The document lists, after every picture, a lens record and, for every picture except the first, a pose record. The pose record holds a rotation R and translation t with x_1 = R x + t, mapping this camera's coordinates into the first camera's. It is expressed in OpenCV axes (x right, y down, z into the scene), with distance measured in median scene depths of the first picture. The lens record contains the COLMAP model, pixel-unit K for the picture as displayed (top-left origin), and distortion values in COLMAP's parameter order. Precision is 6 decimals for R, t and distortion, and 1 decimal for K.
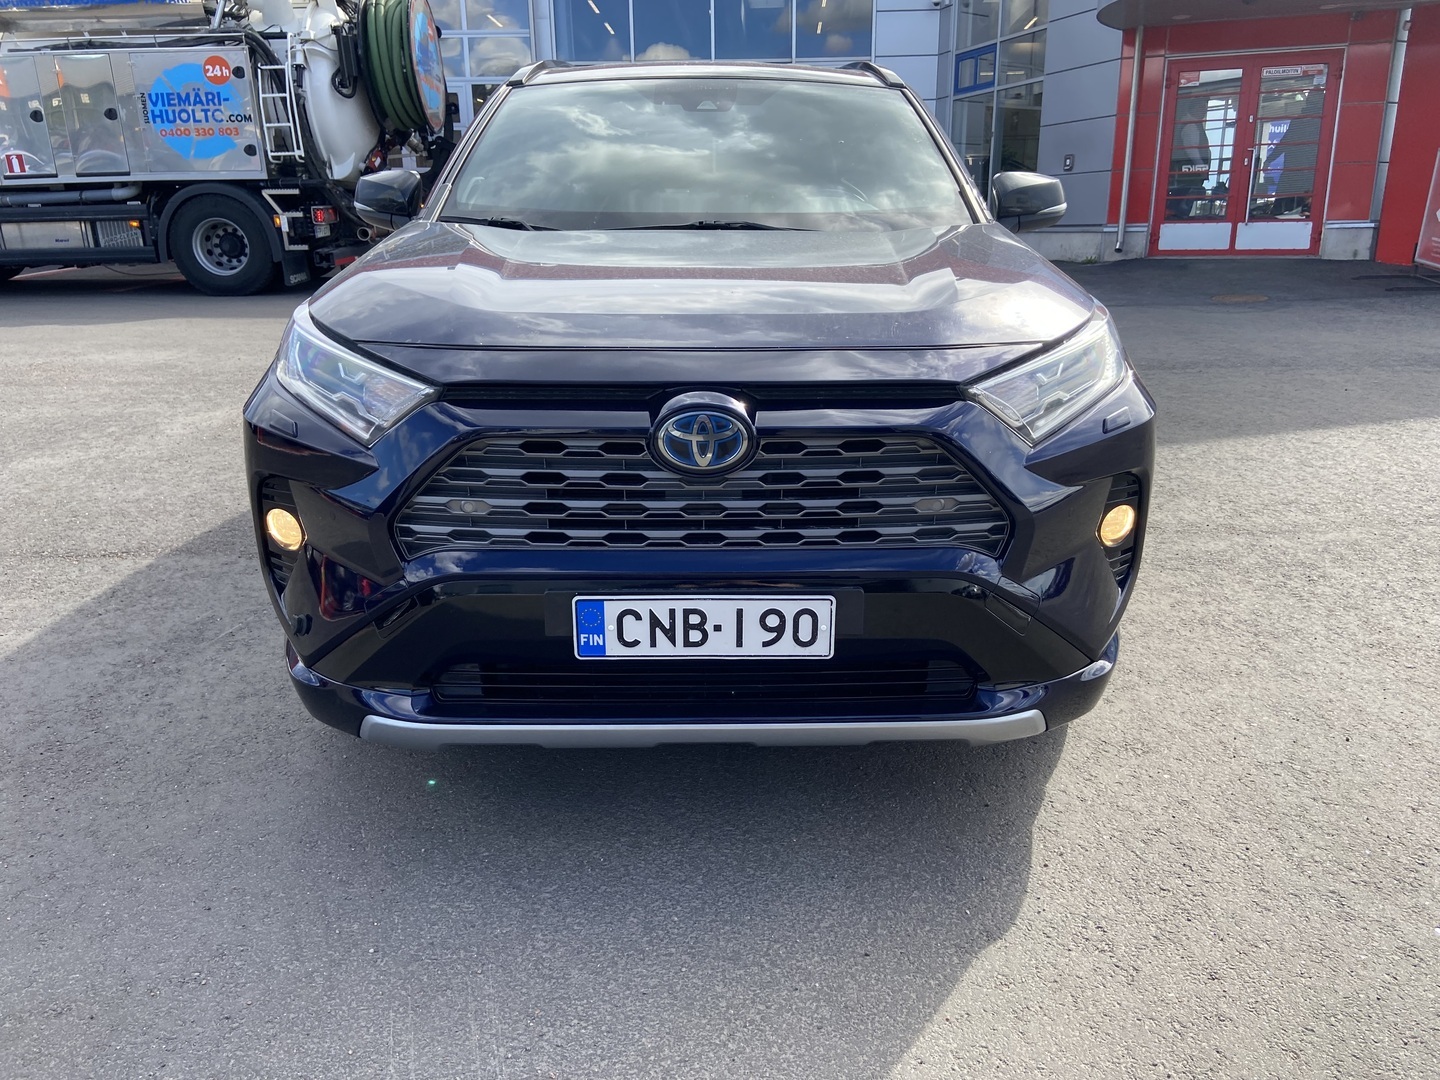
lens RADIAL K [[1134.3, 0, 729.3], [0, 1134.3, 539.9], [0, 0, 1]] dist [0.084974, -0.113462]
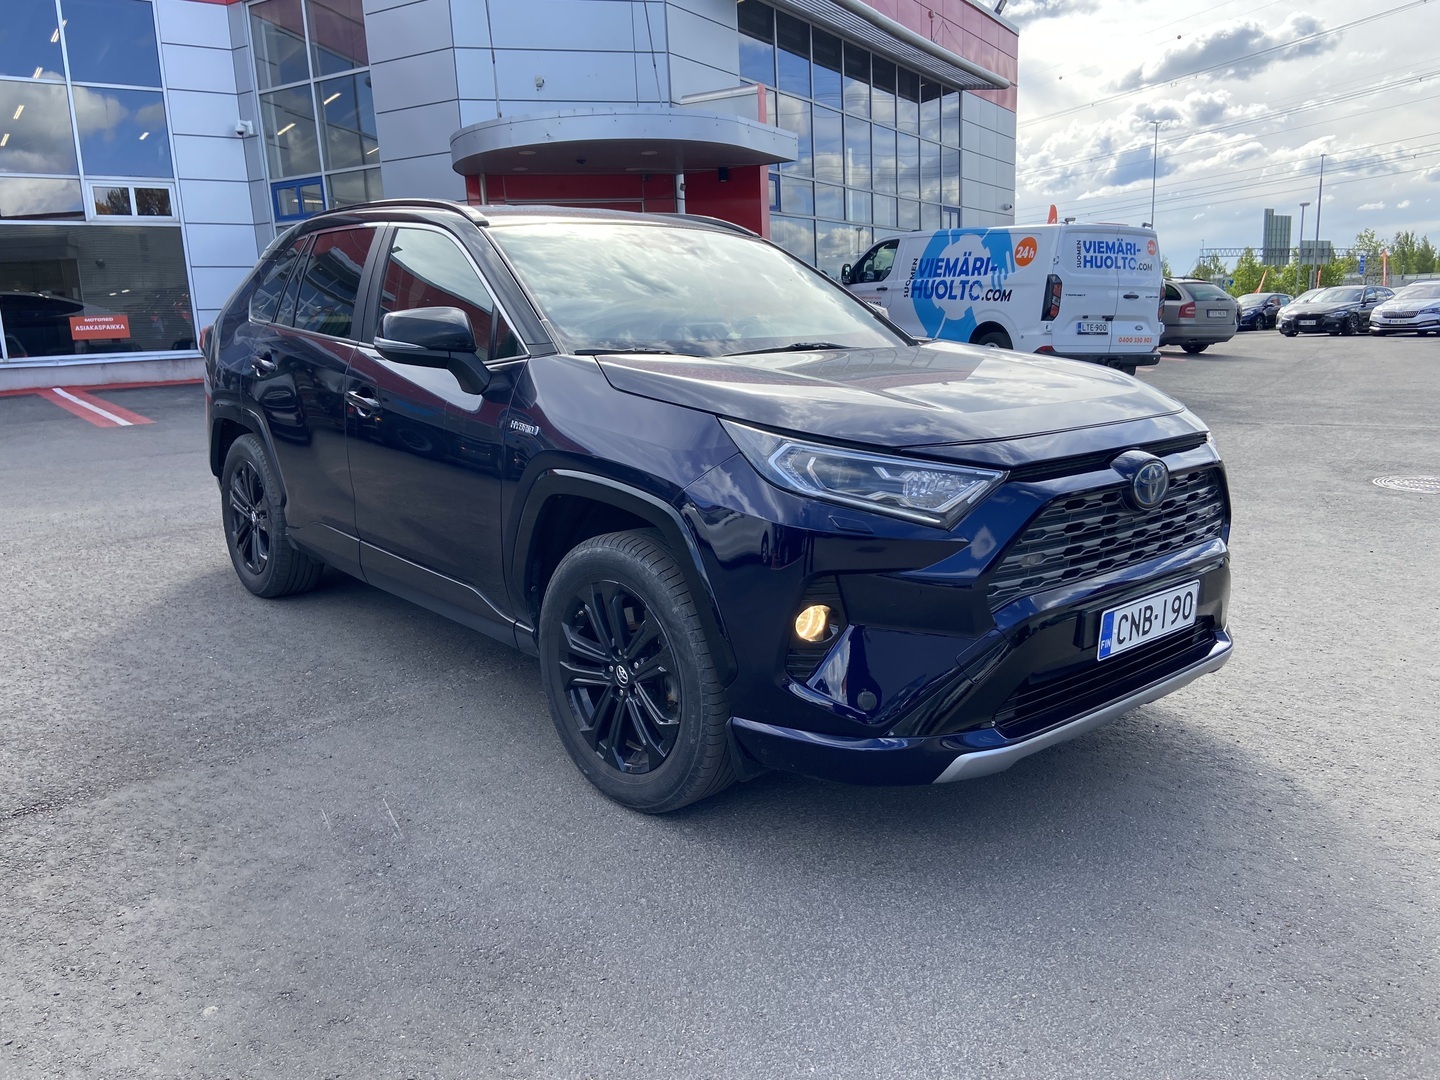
lens RADIAL K [[1134.3, 0, 729.3], [0, 1134.3, 539.9], [0, 0, 1]] dist [0.084974, -0.113462]
pose [[0.747549, -0.142546, 0.648731, -1.288525], [0.207589, 0.977914, -0.024332, -0.088245], [-0.630934, 0.152859, 0.760629, 0.248060]]
